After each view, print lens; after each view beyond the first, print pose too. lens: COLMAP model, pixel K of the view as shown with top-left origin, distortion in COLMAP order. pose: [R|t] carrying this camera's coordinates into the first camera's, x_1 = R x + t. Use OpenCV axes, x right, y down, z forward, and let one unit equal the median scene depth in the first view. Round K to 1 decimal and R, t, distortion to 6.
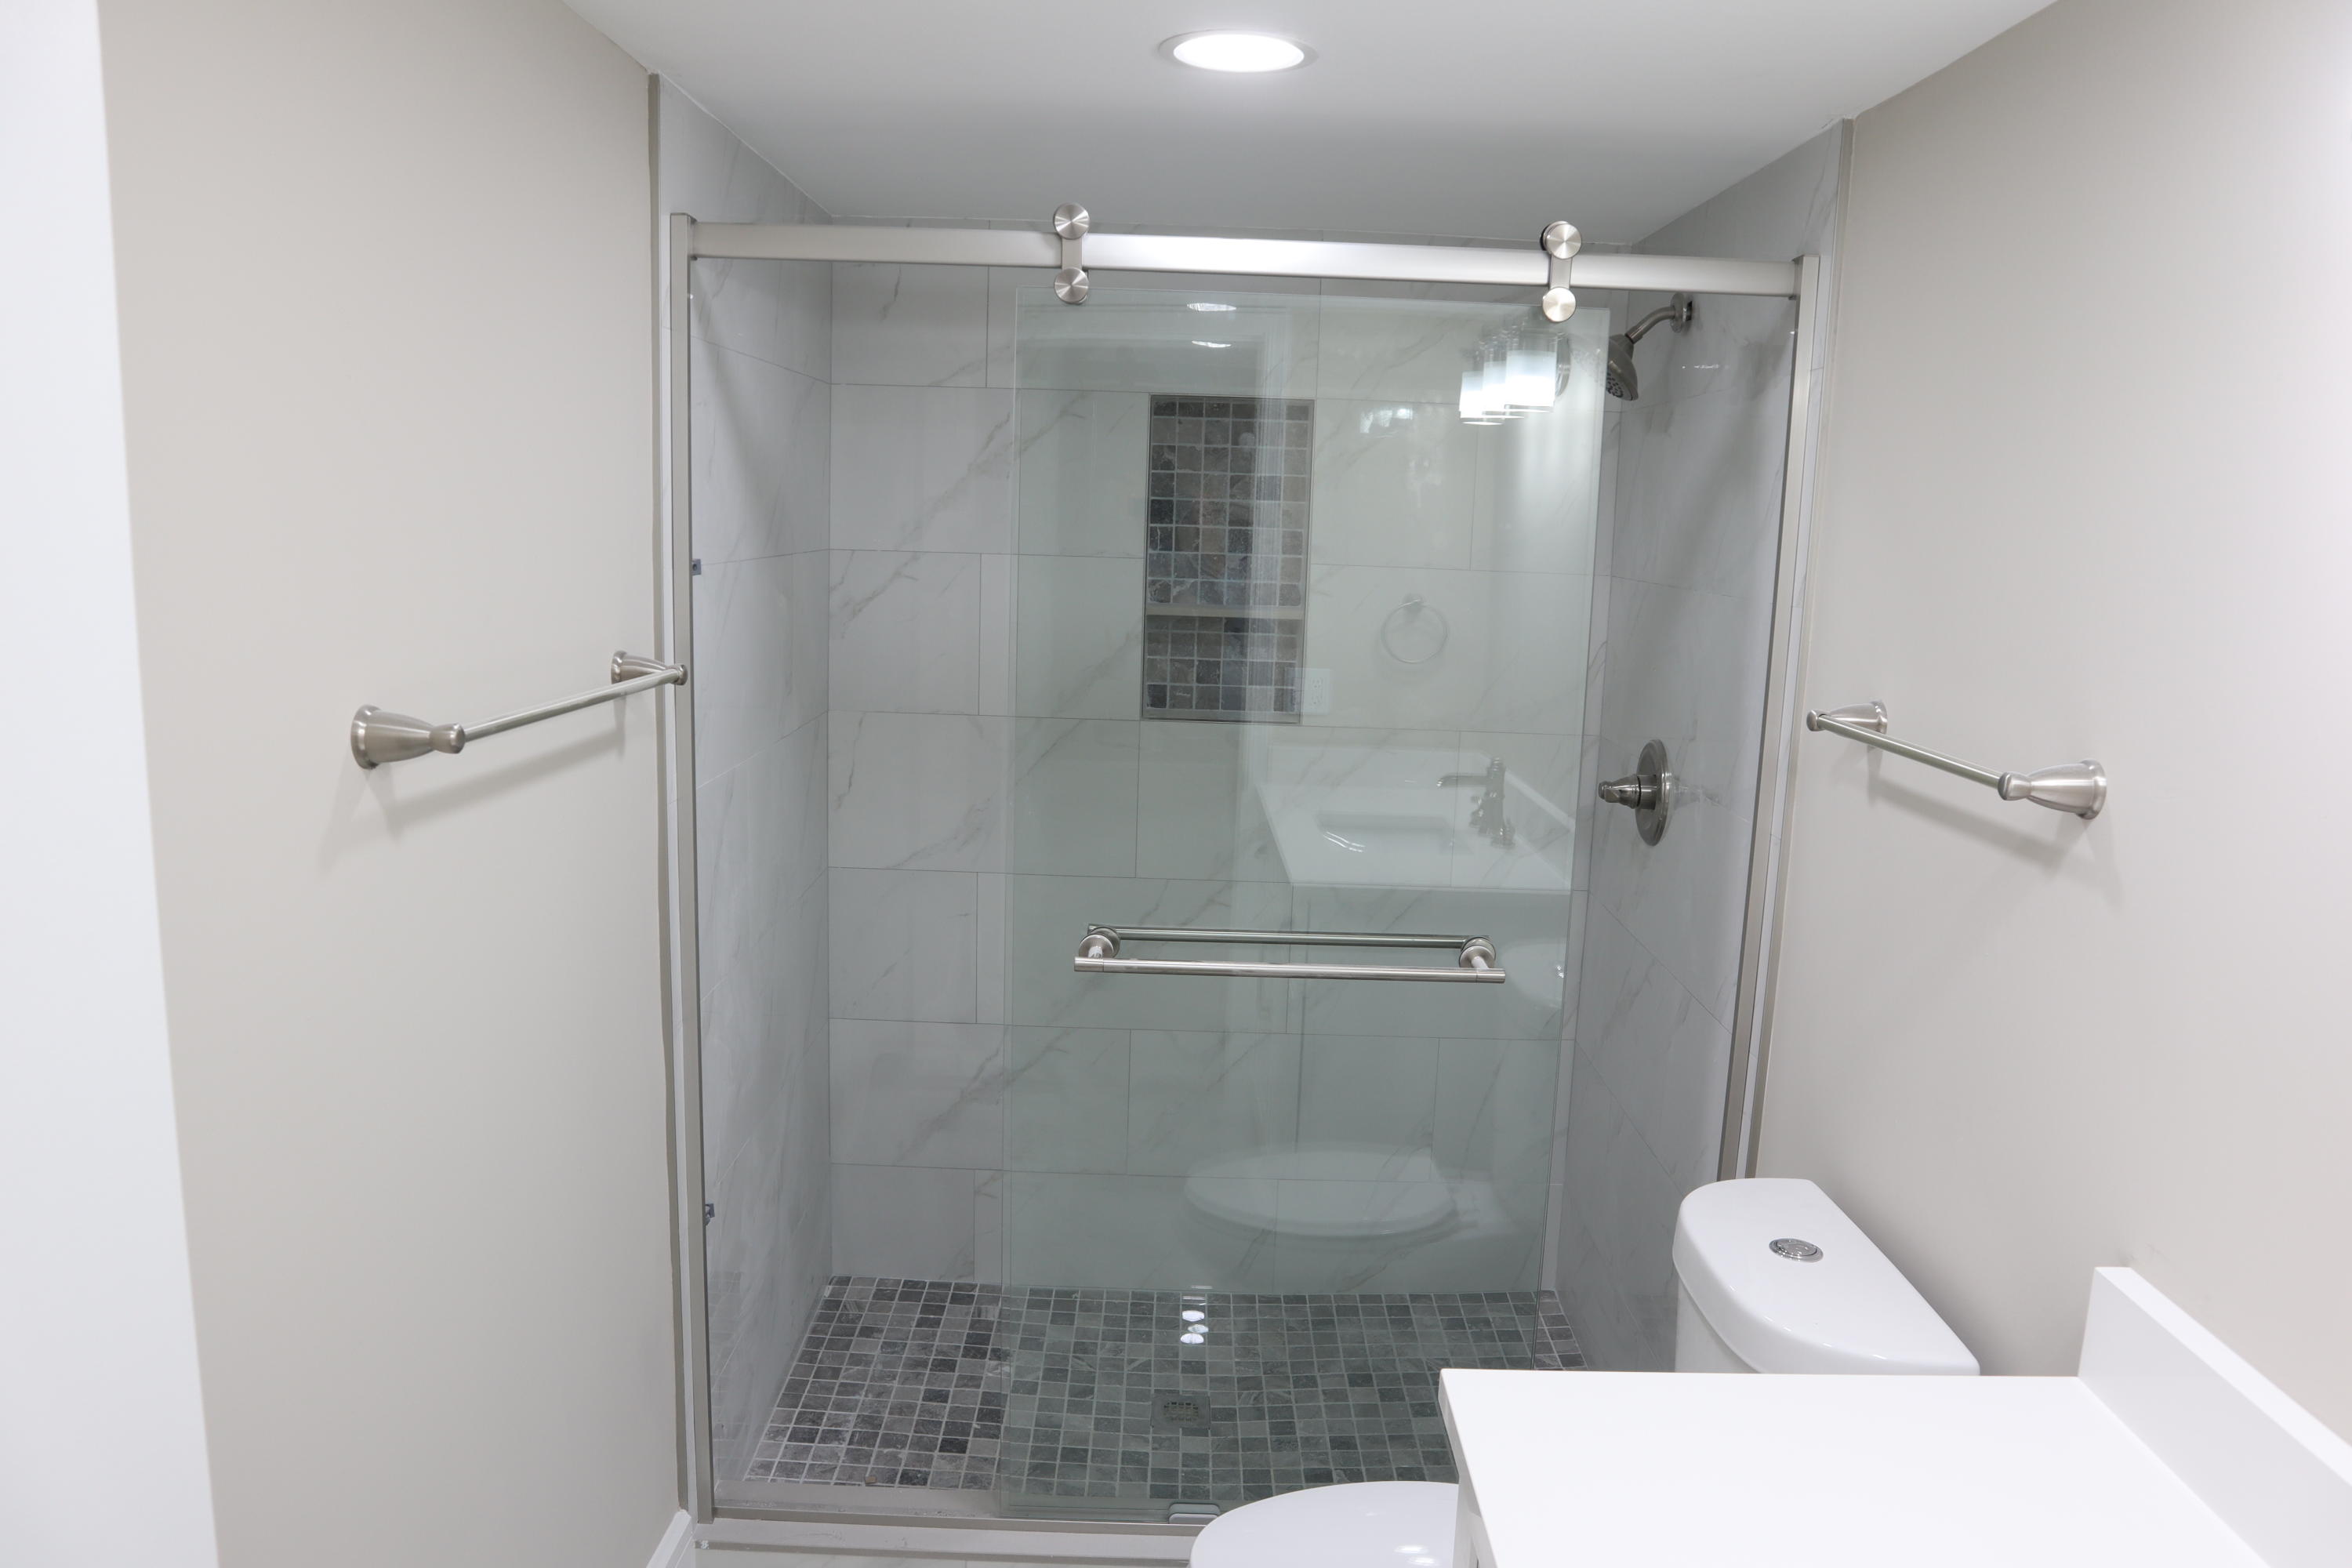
lens RADIAL K [[1649.2, 0, 1204.1], [0, 1649.2, 784.4], [0, 0, 1]] dist [-0.133379, 0.094725]
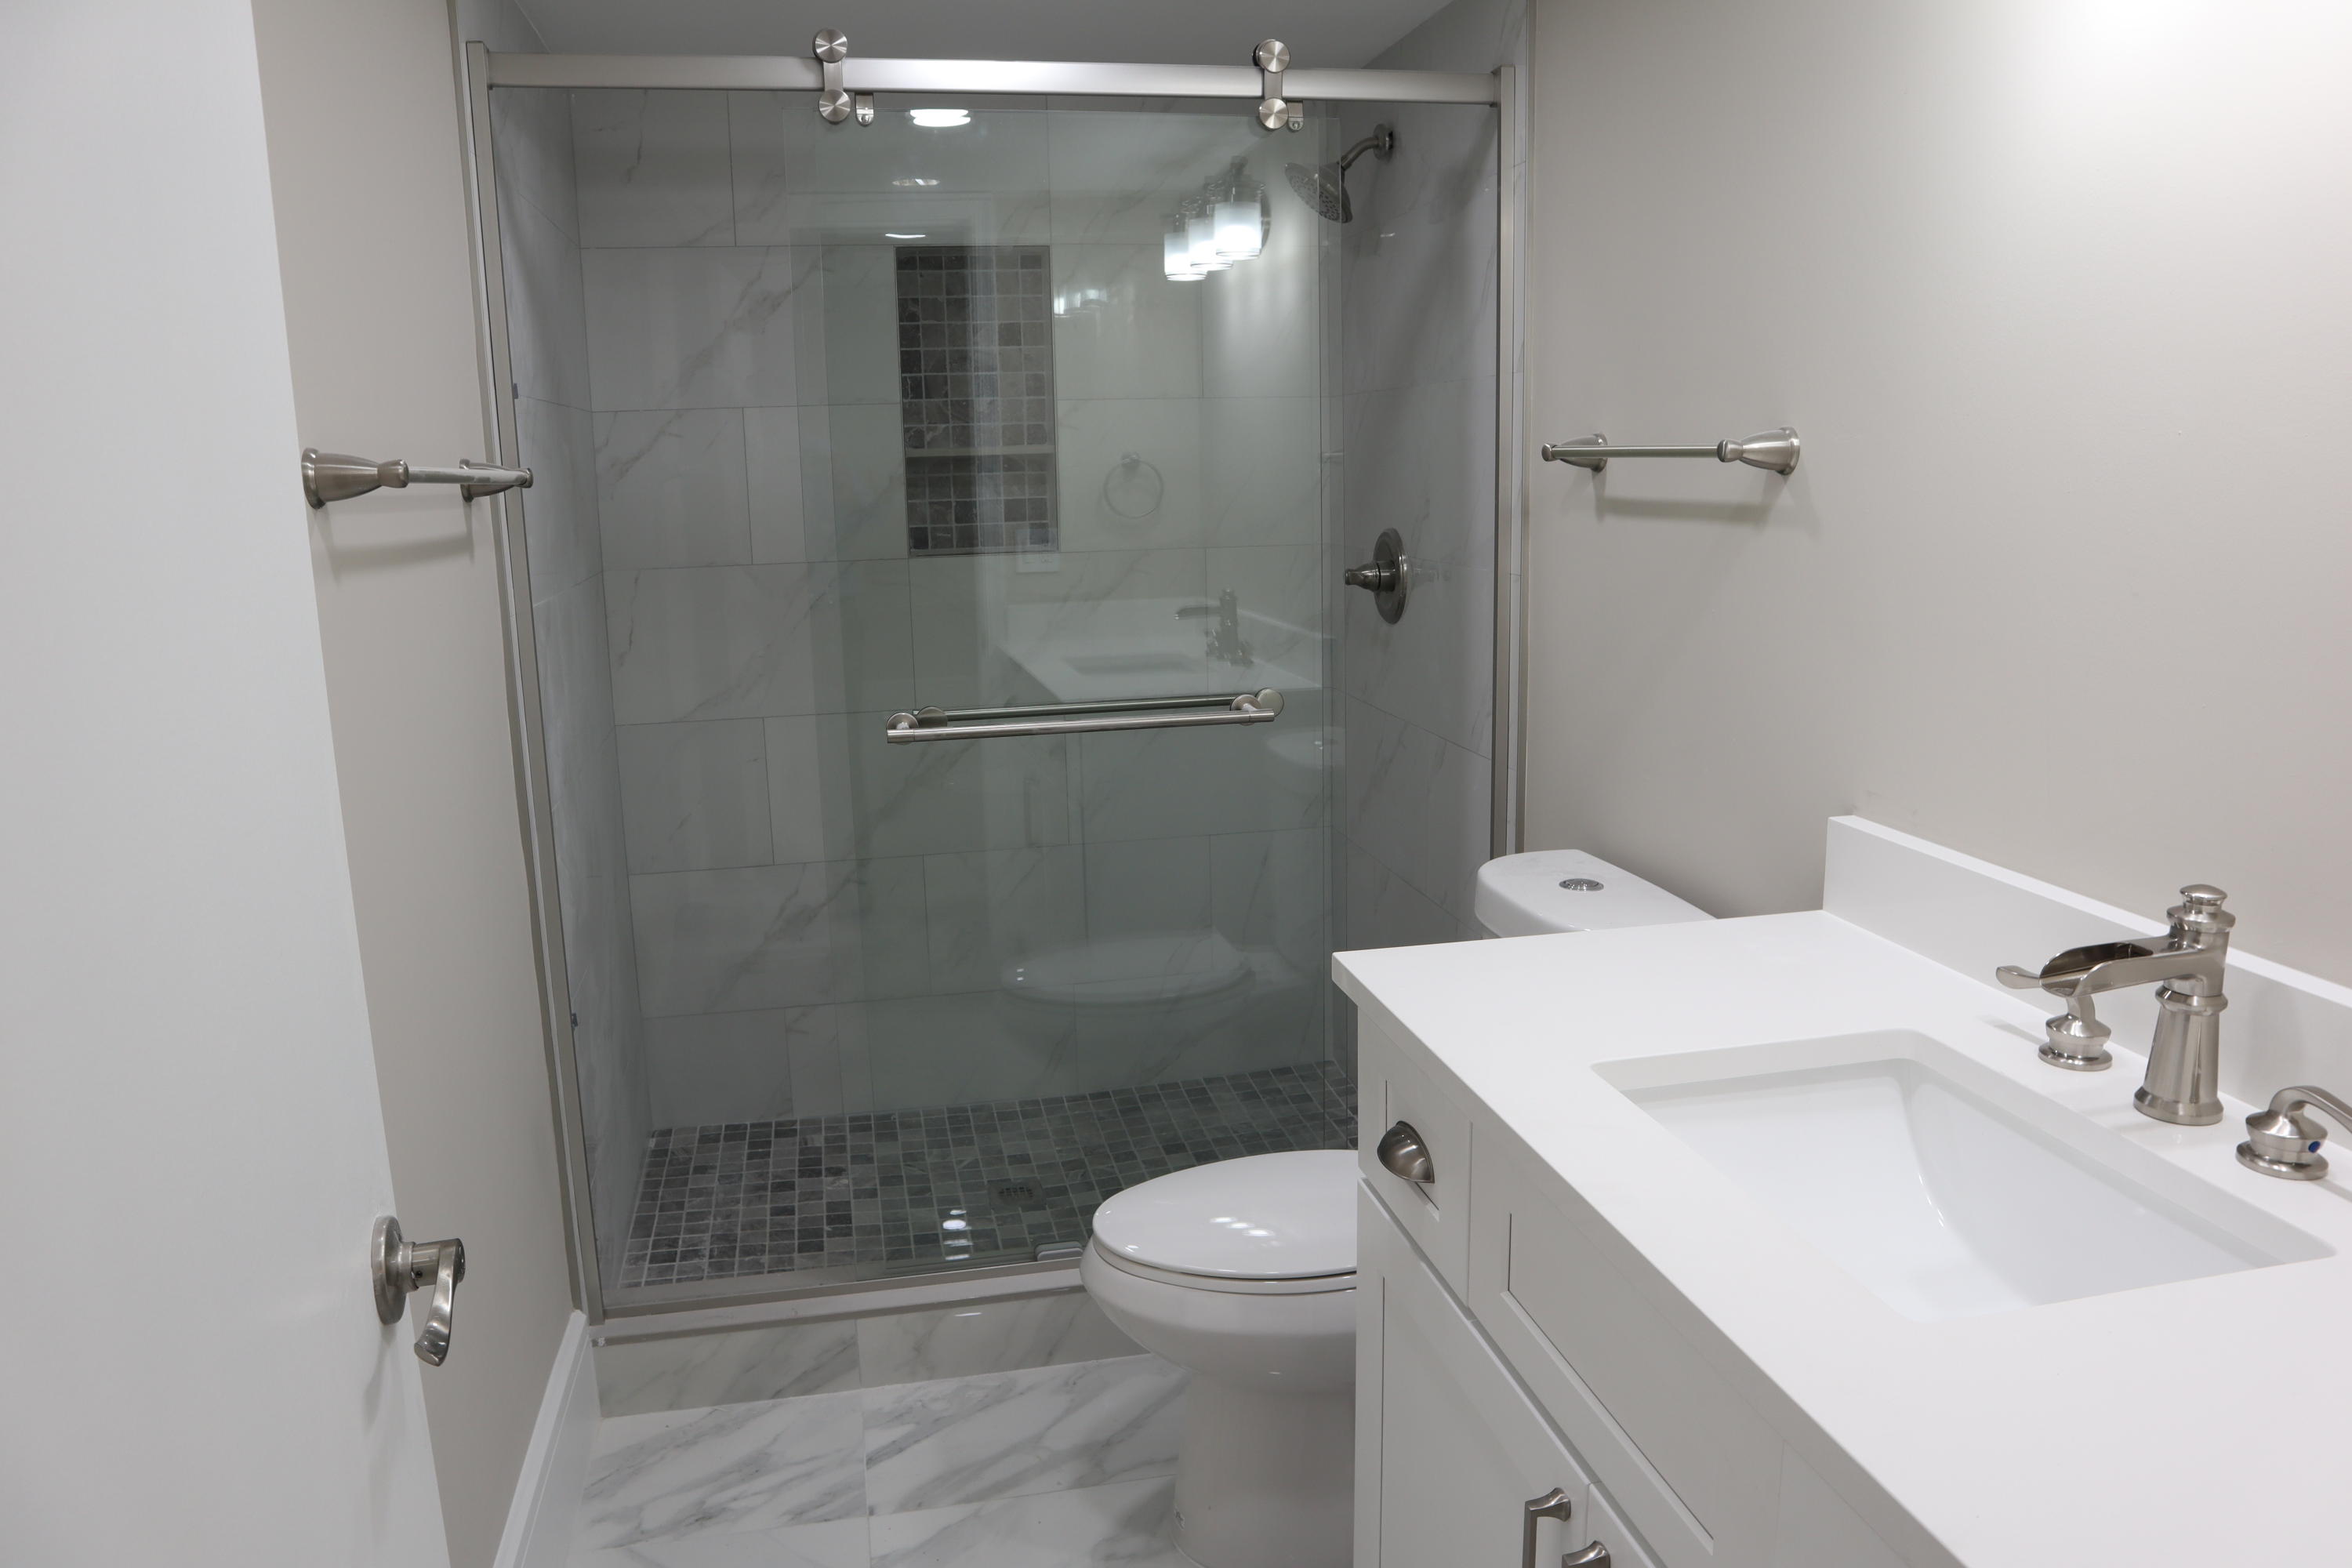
lens RADIAL K [[1649.2, 0, 1204.1], [0, 1649.2, 784.4], [0, 0, 1]] dist [-0.133379, 0.094725]
pose [[0.975872, -0.094839, 0.196672, -0.076688], [0.088252, 0.995212, 0.042009, 0.080531], [-0.199714, -0.023639, 0.979569, -0.071467]]
